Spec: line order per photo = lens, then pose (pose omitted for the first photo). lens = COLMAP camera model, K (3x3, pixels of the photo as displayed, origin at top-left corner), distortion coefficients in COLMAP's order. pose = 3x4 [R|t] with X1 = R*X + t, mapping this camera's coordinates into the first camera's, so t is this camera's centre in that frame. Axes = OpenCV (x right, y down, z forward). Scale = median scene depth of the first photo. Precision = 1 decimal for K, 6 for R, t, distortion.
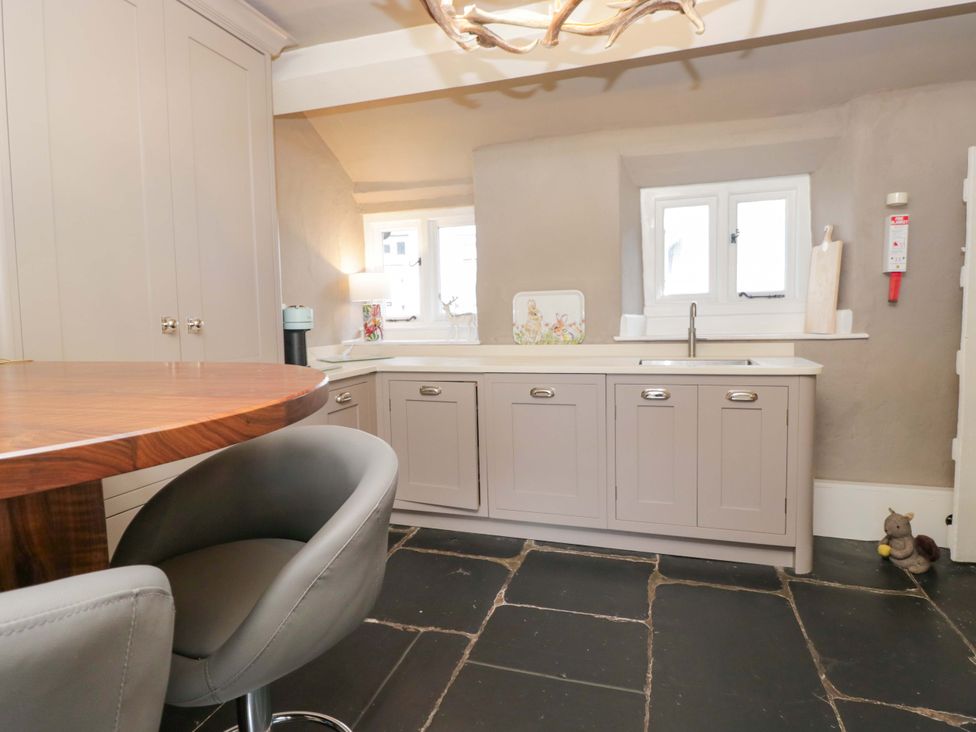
lens RADIAL K [[539.1, 0, 489.6], [0, 539.1, 352.9], [0, 0, 1]] dist [0.000233, -0.011646]
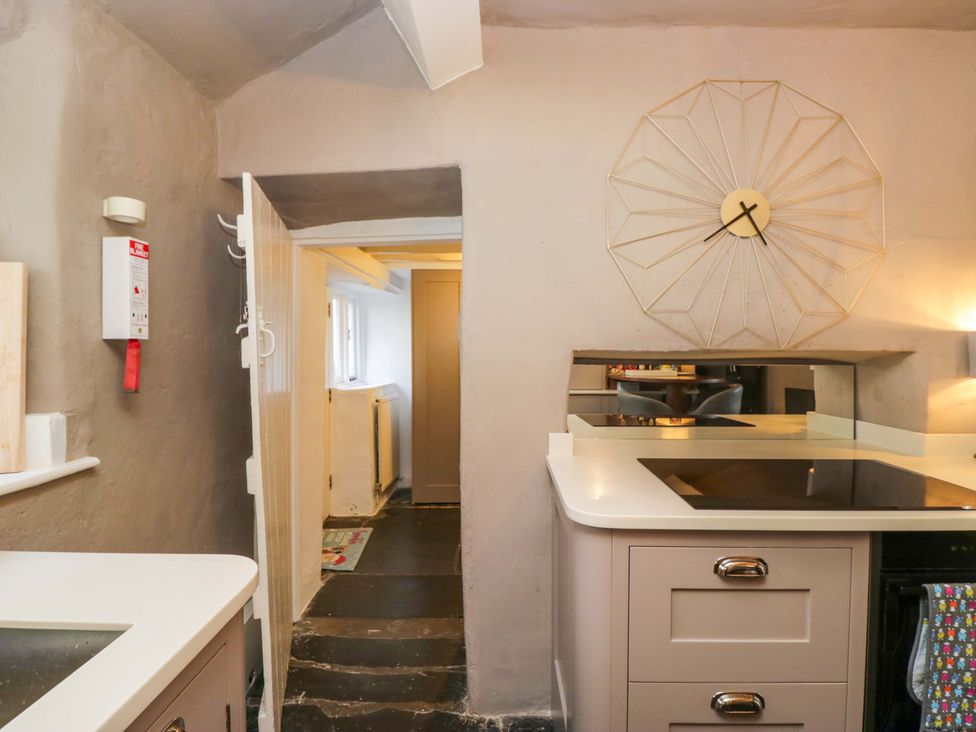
lens RADIAL K [[509.3, 0, 488.7], [0, 509.3, 355.6], [0, 0, 1]] dist [-0.000140, -0.012026]
pose [[-0.292221, 0.008785, 0.956310, 0.115093], [0.077763, 0.996865, 0.014605, -0.091966], [-0.953184, 0.078633, -0.291988, 0.654654]]
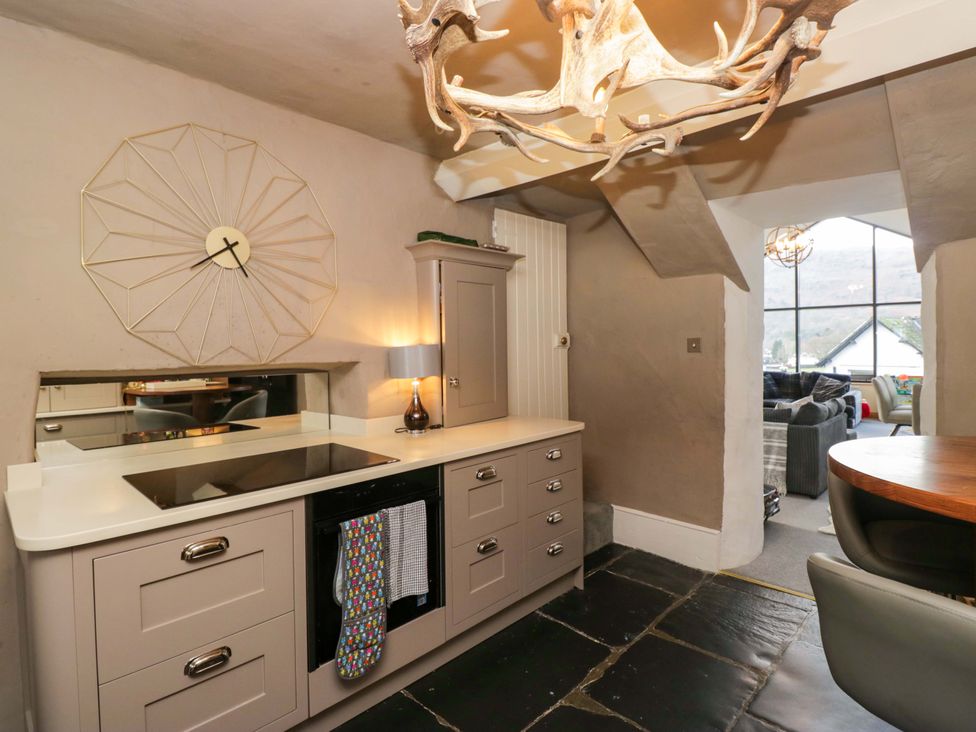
lens RADIAL K [[509.3, 0, 487.9], [0, 509.3, 353.2], [0, 0, 1]] dist [-0.000140, -0.012026]
pose [[-0.900624, 0.033614, 0.433298, -0.011504], [0.069231, 0.995370, 0.066681, -0.103967], [-0.429050, 0.090052, -0.898781, 0.666424]]
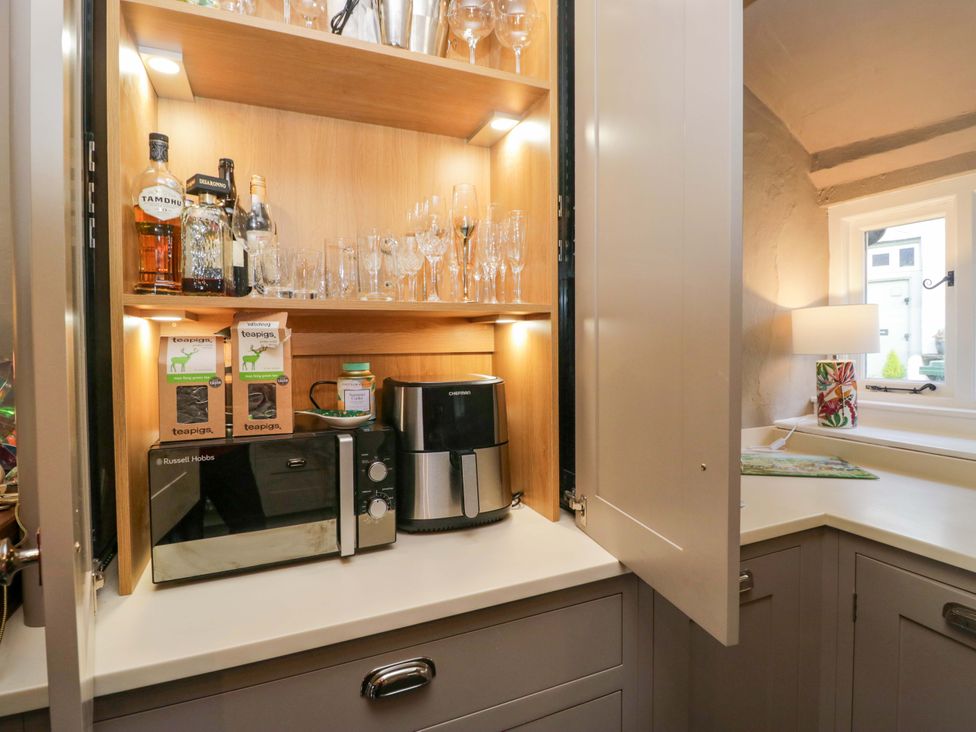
lens RADIAL K [[509.3, 0, 492.0], [0, 509.3, 350.6], [0, 0, 1]] dist [-0.000140, -0.012026]
pose [[0.663834, 0.030075, -0.747275, -0.071164], [-0.059992, 0.998113, -0.013123, -0.084307], [0.745470, 0.053542, 0.664385, 0.443667]]
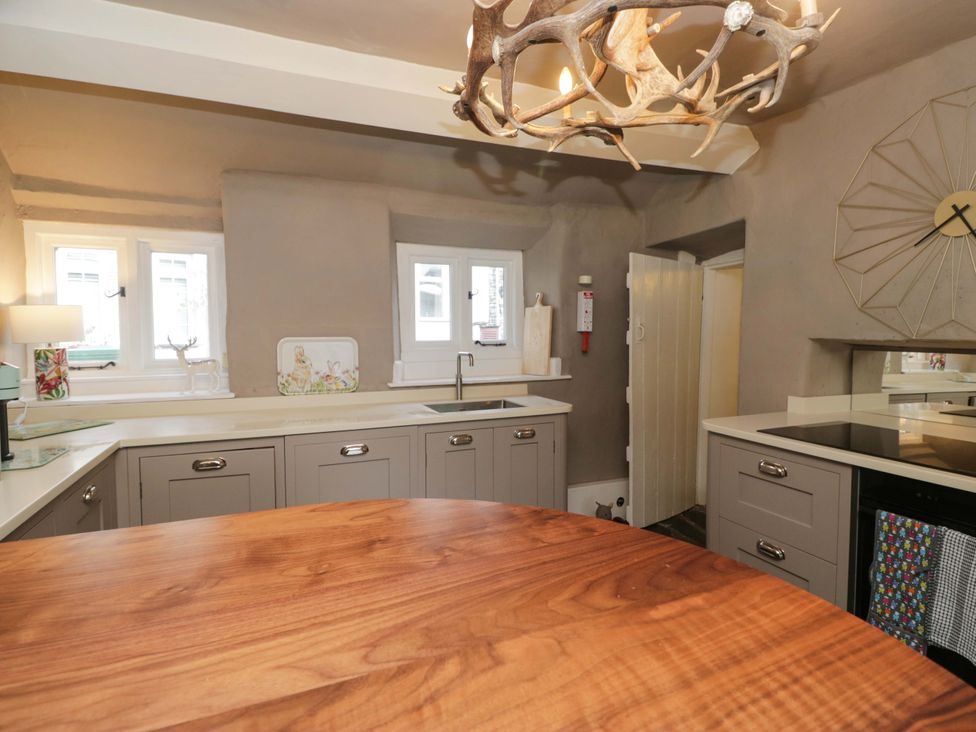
lens RADIAL K [[509.3, 0, 489.1], [0, 509.3, 354.9], [0, 0, 1]] dist [-0.000140, -0.012026]
pose [[0.756238, -0.008728, 0.654238, -0.252938], [0.032495, 0.999178, -0.024232, -0.053448], [-0.653489, 0.039585, 0.755900, 0.130219]]
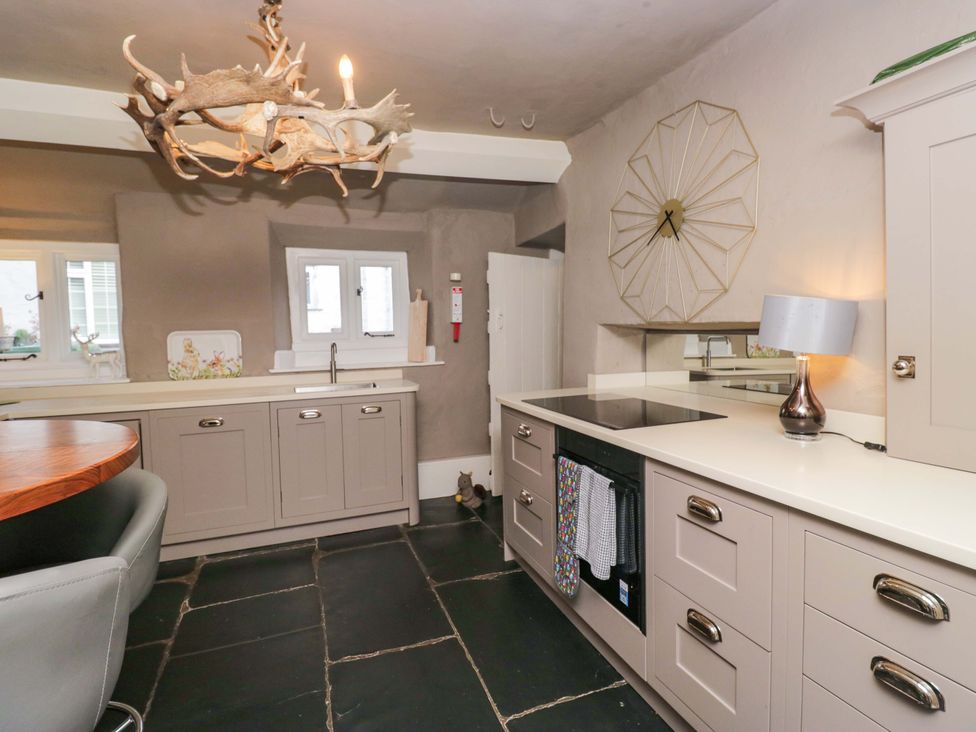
lens RADIAL K [[509.3, 0, 489.6], [0, 509.3, 352.5], [0, 0, 1]] dist [-0.000140, -0.012026]
pose [[0.772257, -0.023566, 0.634873, -0.106031], [0.047595, 0.998650, -0.020825, -0.020881], [-0.633525, 0.046299, 0.772336, -0.183181]]
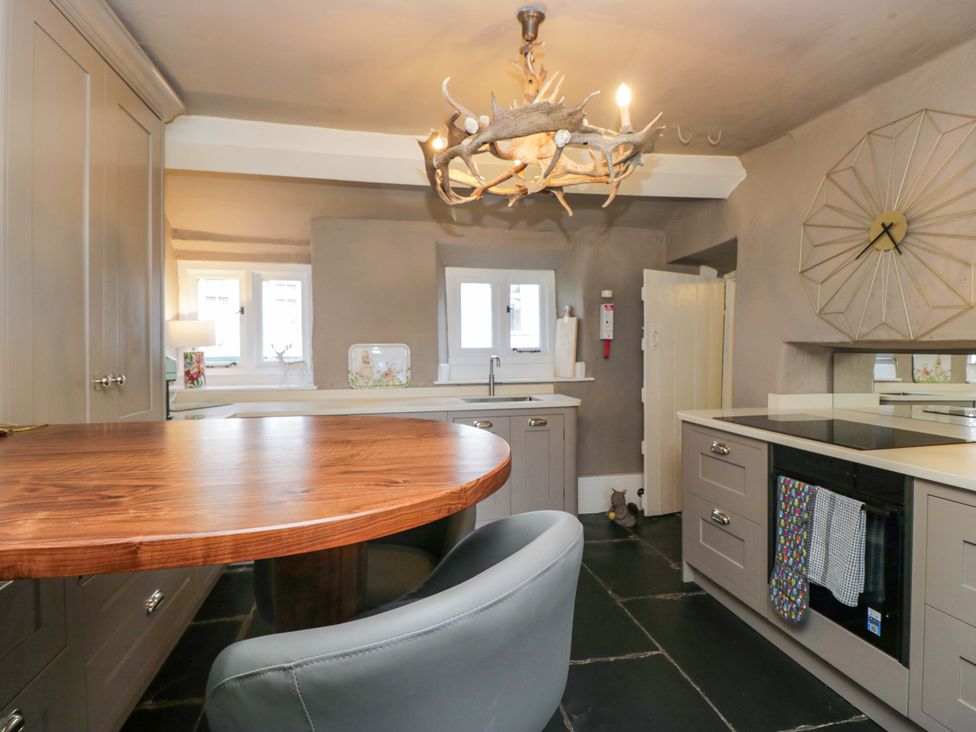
lens RADIAL K [[509.3, 0, 486.3], [0, 509.3, 355.7], [0, 0, 1]] dist [-0.000140, -0.012026]
pose [[0.865045, 0.010278, 0.501589, -0.258908], [0.021501, 0.998112, -0.057533, -0.018282], [-0.501233, 0.060553, 0.863191, -0.103222]]
